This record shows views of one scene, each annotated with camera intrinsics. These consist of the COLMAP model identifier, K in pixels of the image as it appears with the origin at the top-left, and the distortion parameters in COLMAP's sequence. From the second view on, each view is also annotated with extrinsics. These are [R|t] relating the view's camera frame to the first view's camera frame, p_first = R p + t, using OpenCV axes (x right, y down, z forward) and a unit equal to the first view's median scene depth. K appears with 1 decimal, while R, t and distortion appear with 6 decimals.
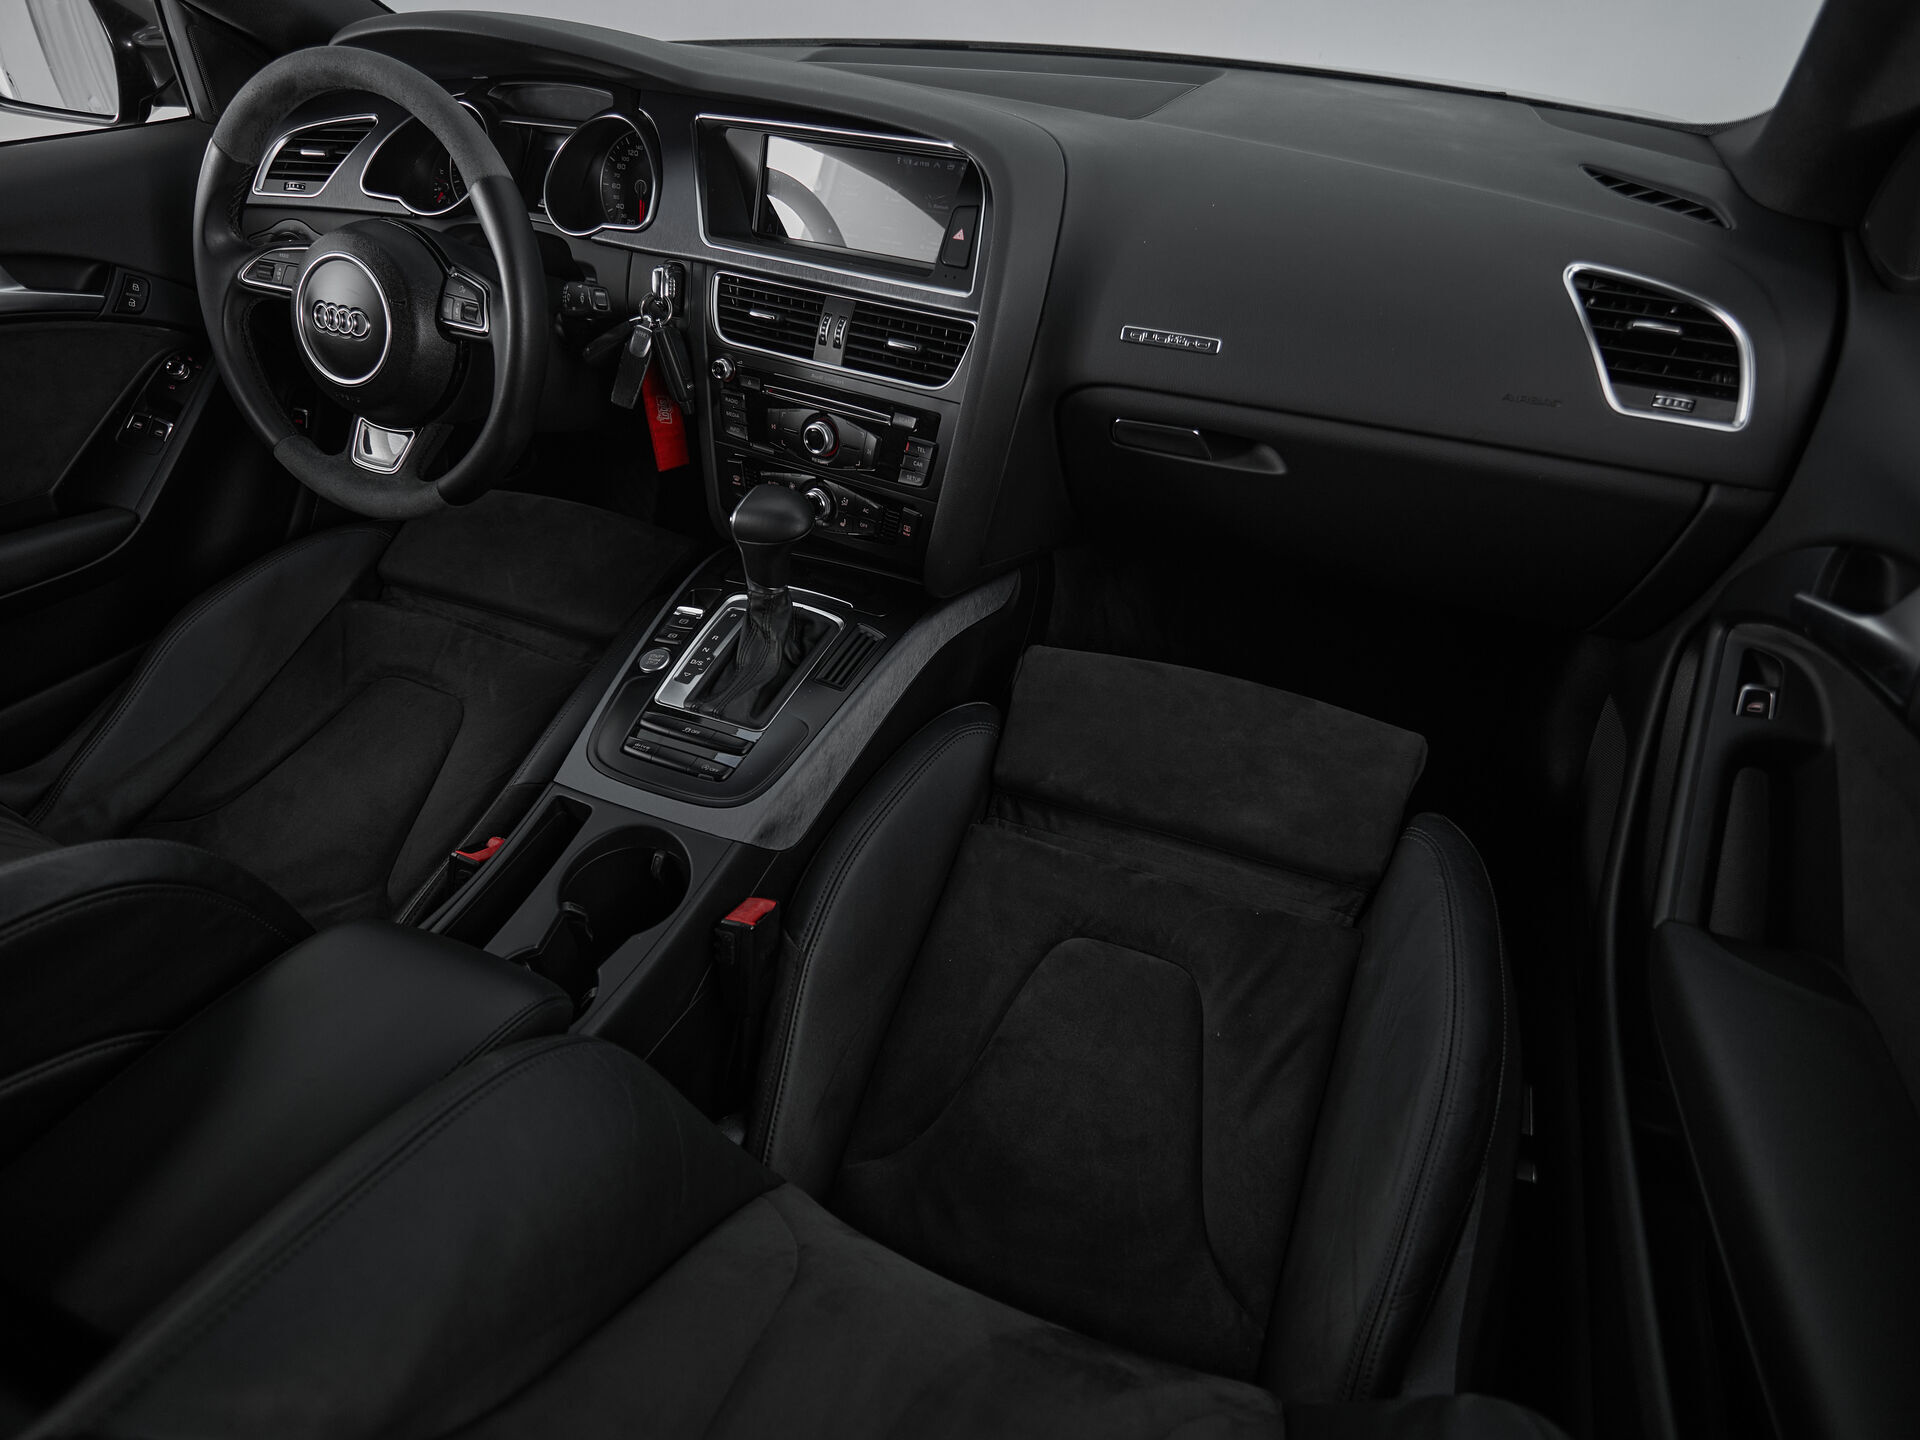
lens RADIAL K [[1056.6, 0, 950.0], [0, 1056.6, 721.5], [0, 0, 1]] dist [-0.003354, -0.003092]
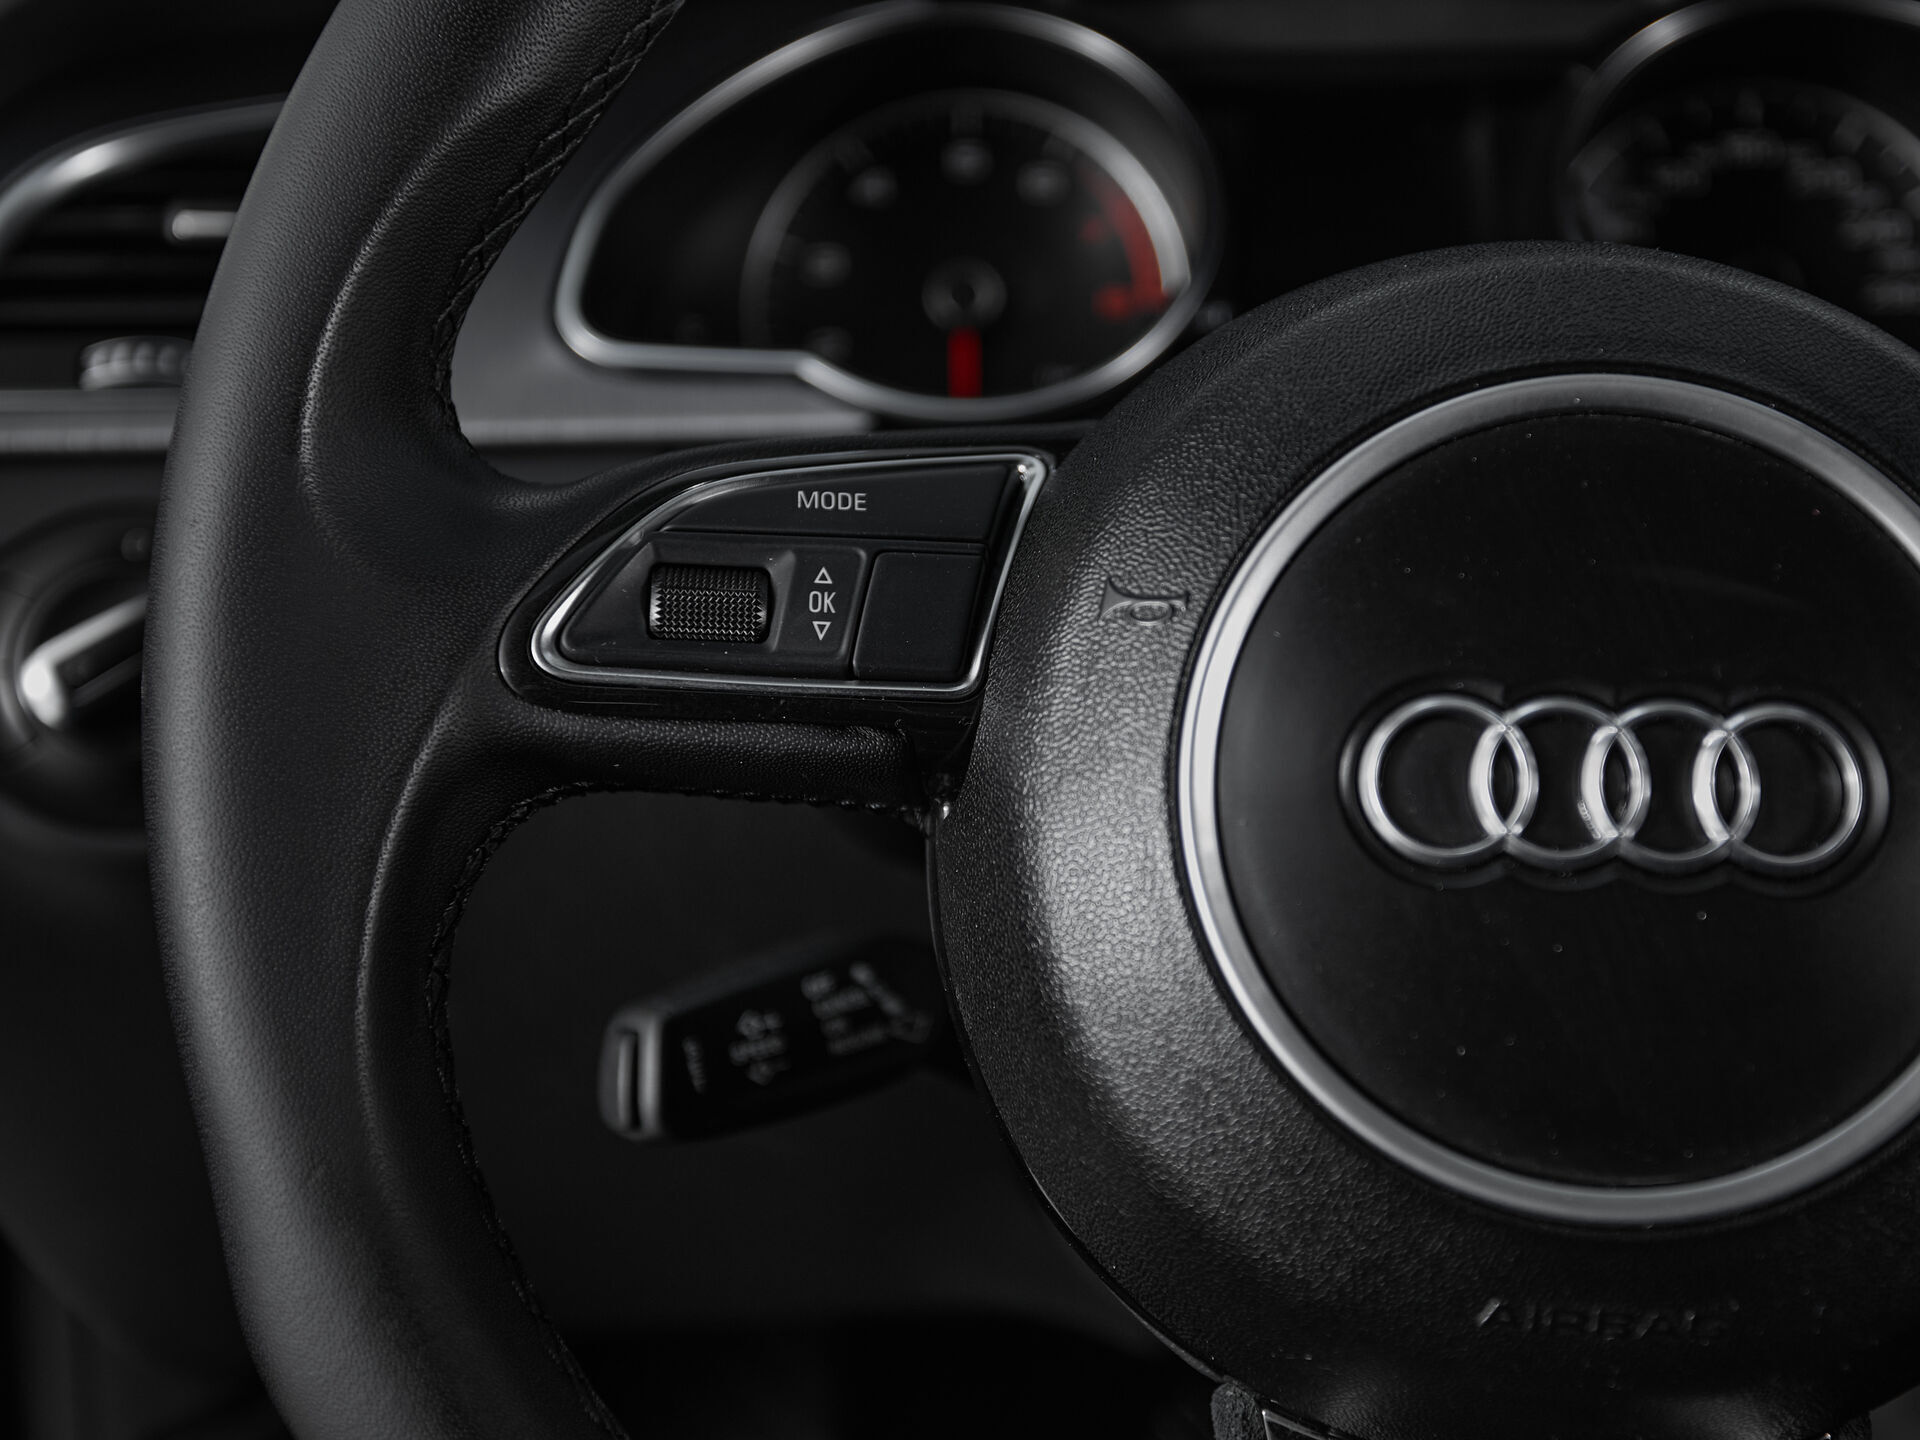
lens RADIAL K [[2394.2, 0, 1005.4], [0, 2394.2, 728.8], [0, 0, 1]] dist [0.031692, -0.018825]
pose [[0.941504, -0.087952, 0.325323, -0.723628], [0.226065, 0.880756, -0.416129, -0.256671], [-0.249931, 0.465331, 0.849118, 0.702398]]
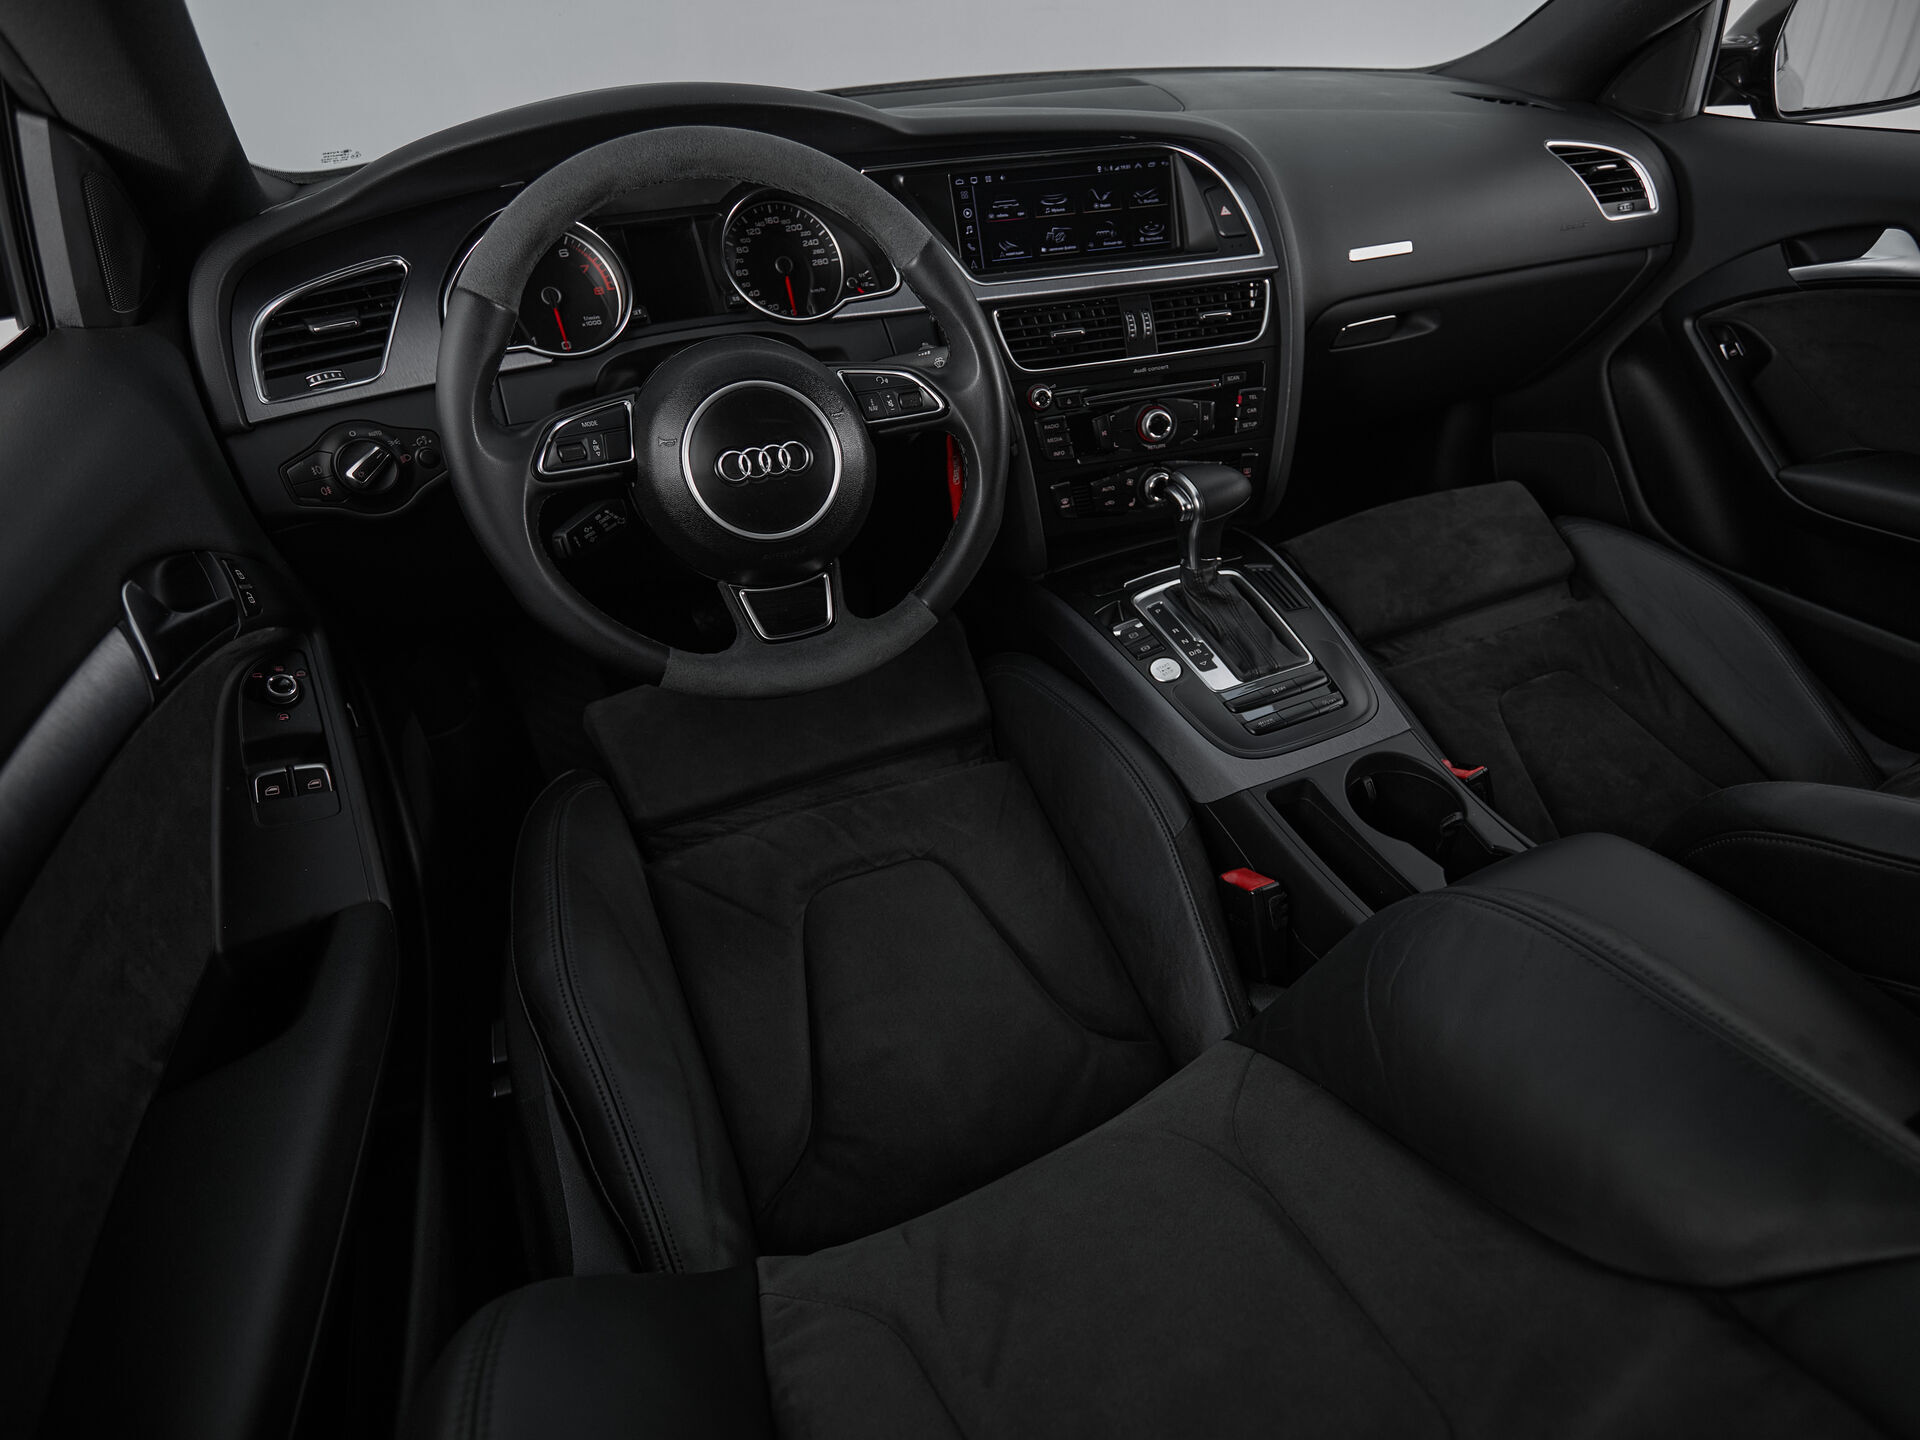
lens RADIAL K [[1022.5, 0, 1059.0], [0, 1022.5, 723.2], [0, 0, 1]] dist [-0.006658, -0.001400]
pose [[0.660991, -0.472223, 0.583178, -0.927987], [0.492122, 0.859490, 0.138179, -0.196473], [-0.566486, 0.195659, 0.800506, 0.277102]]
